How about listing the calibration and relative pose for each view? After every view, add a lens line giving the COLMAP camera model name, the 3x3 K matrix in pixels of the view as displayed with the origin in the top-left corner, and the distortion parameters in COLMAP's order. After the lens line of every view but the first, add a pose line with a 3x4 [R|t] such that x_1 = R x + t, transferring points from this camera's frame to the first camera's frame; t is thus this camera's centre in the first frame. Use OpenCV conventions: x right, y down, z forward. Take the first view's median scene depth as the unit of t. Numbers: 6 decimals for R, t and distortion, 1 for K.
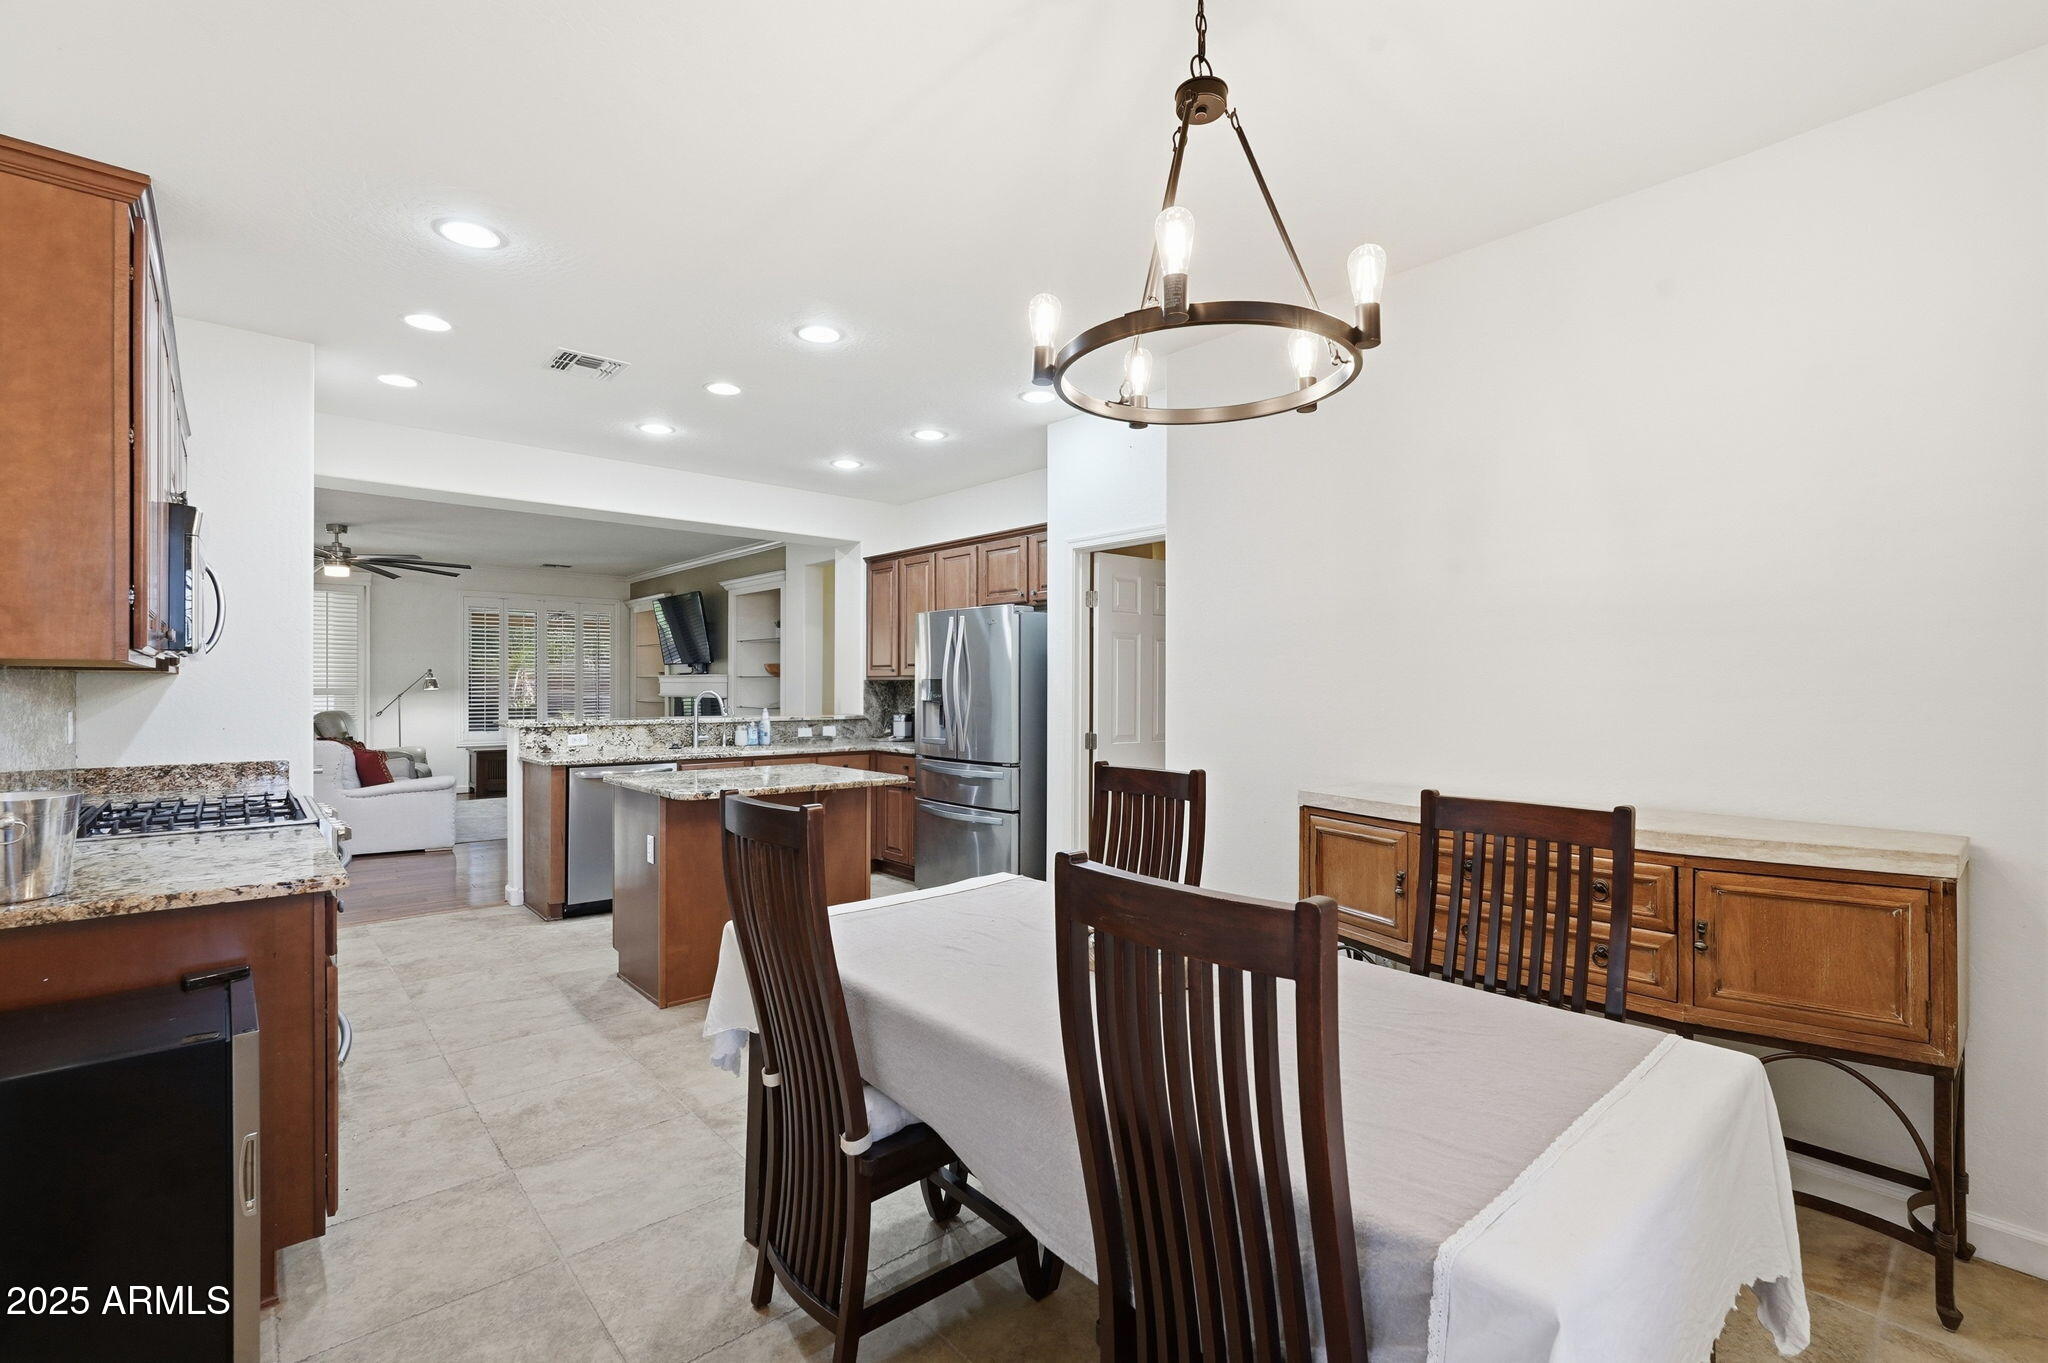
lens RADIAL K [[903.1, 0, 1011.2], [0, 903.1, 685.4], [0, 0, 1]] dist [-0.003011, 0.000080]
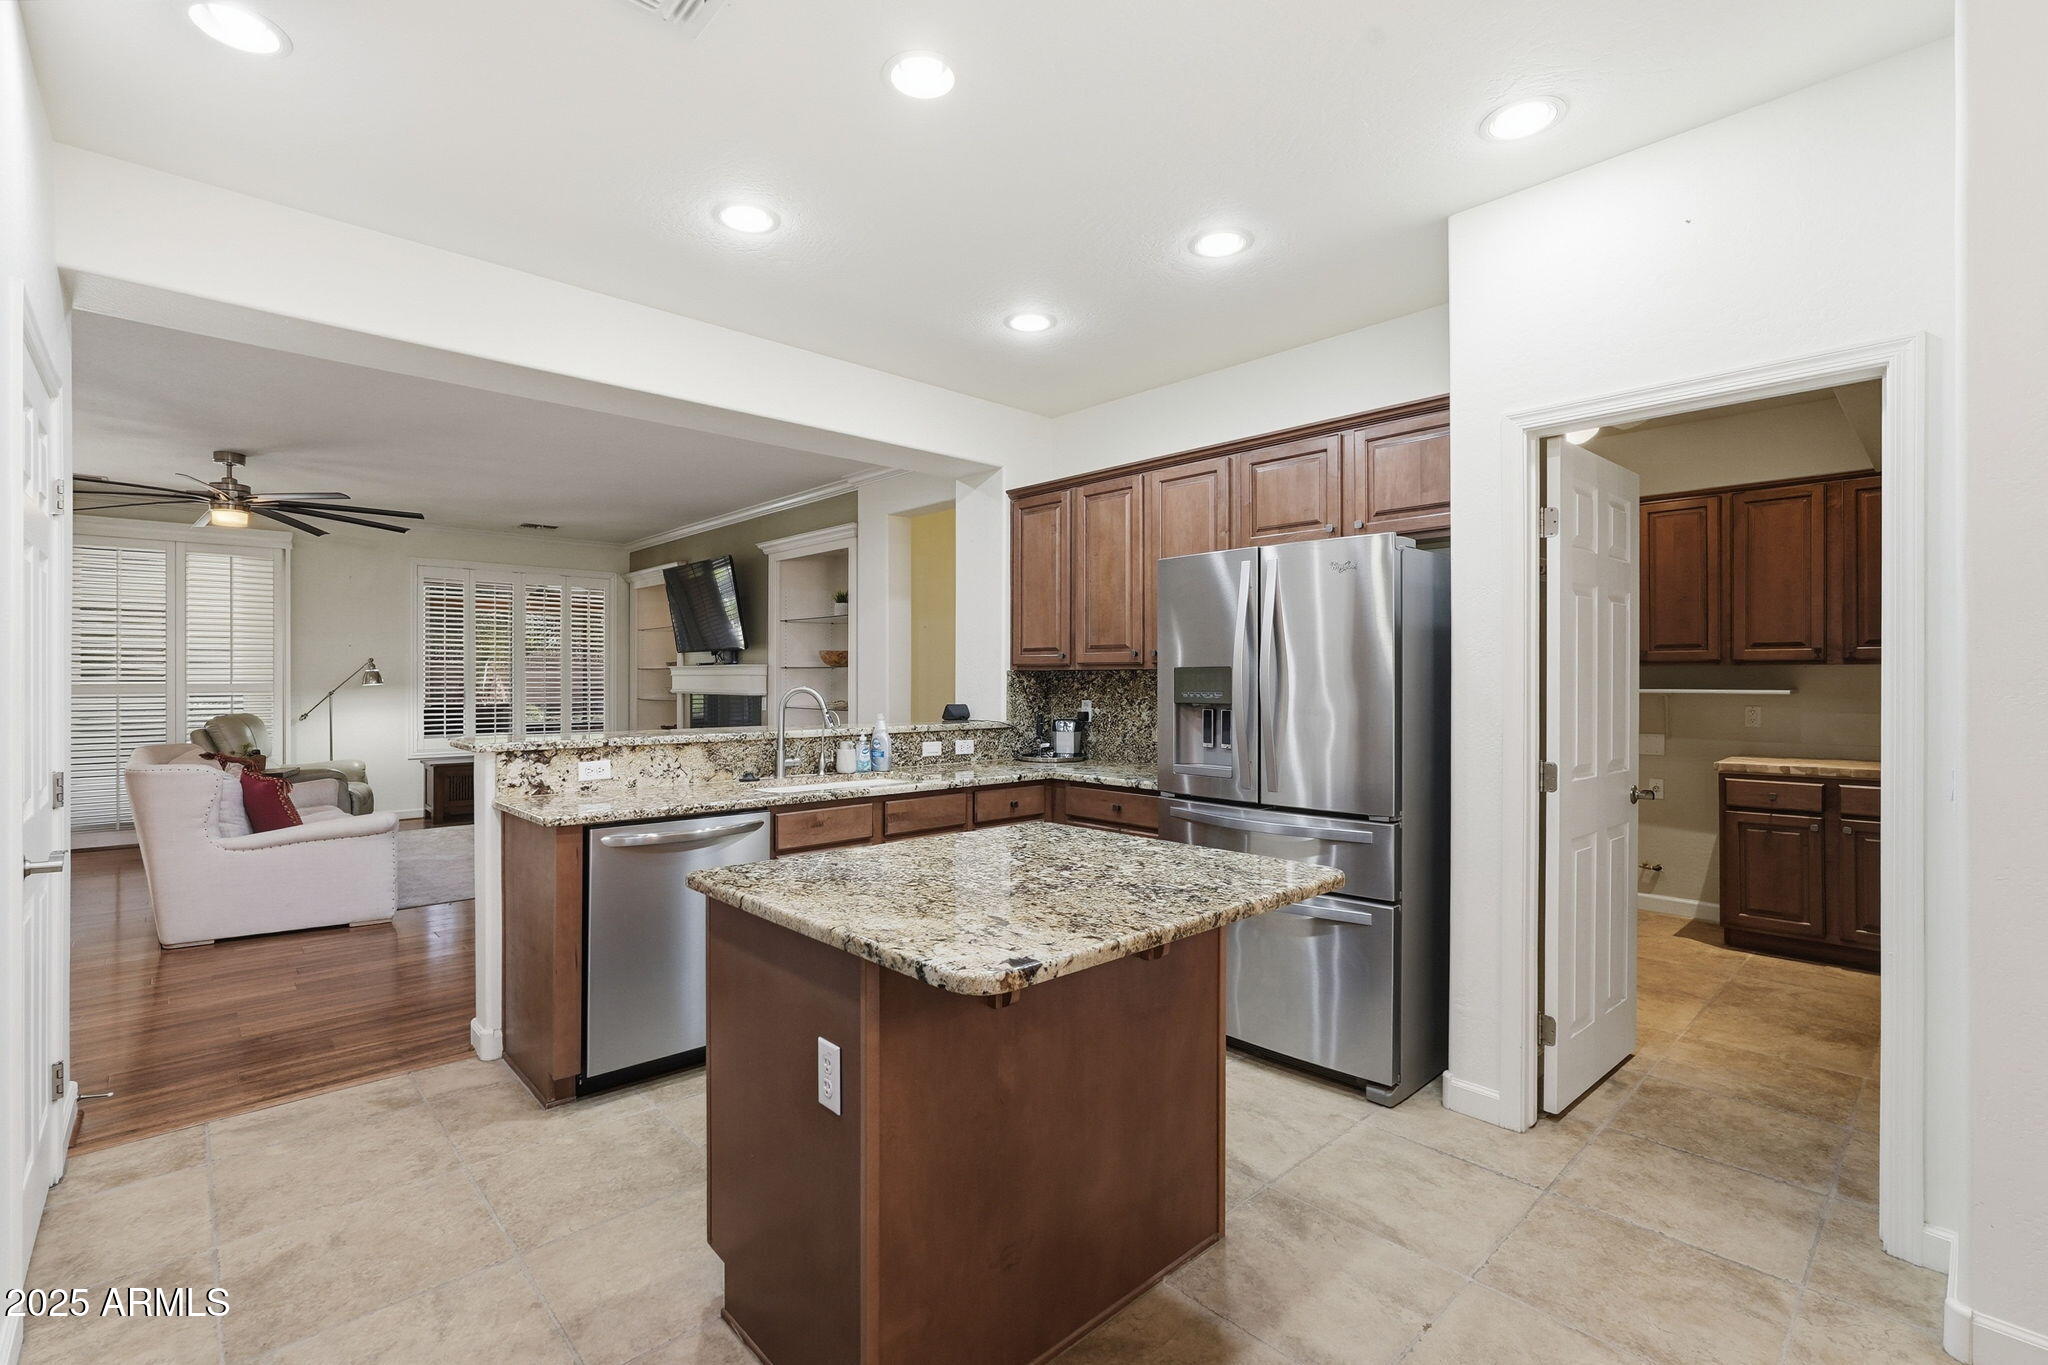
lens RADIAL K [[912.5, 0, 1020.1], [0, 912.5, 678.0], [0, 0, 1]] dist [-0.001072, 0.000431]
pose [[0.999552, -0.001652, 0.029895, -0.180525], [0.001667, 0.999998, -0.000487, 0.000065], [-0.029894, 0.000536, 0.999553, 0.323183]]
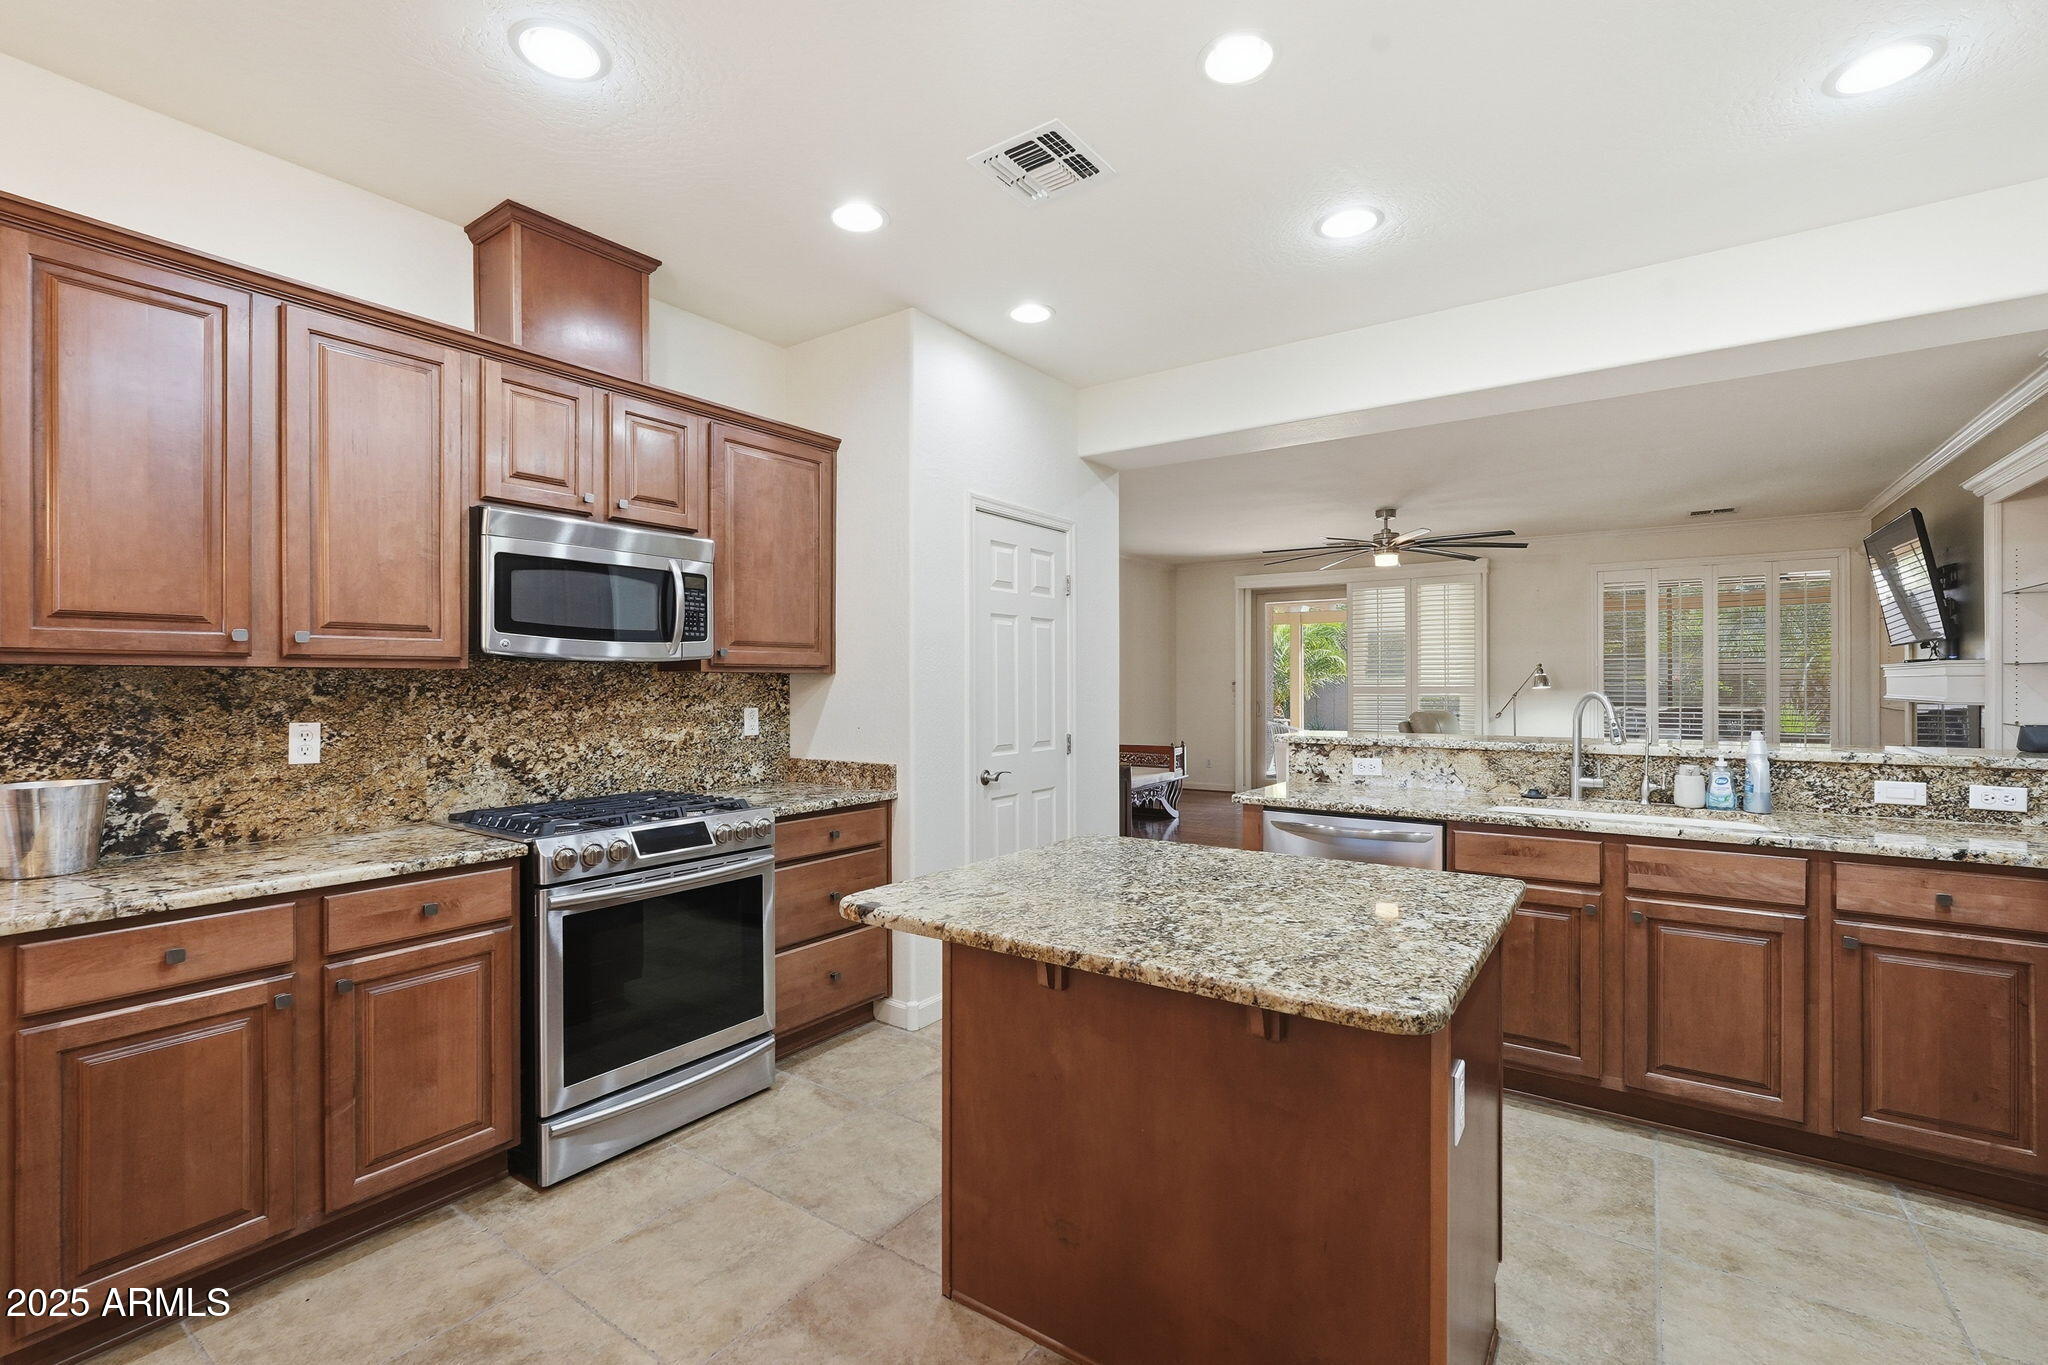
lens RADIAL K [[903.1, 0, 1011.2], [0, 903.1, 686.4], [0, 0, 1]] dist [-0.003011, 0.000080]
pose [[0.237476, -0.000168, -0.971393, 0.073153], [0.003721, 0.999993, 0.000737, 0.001094], [0.971386, -0.003790, 0.237475, 0.497089]]
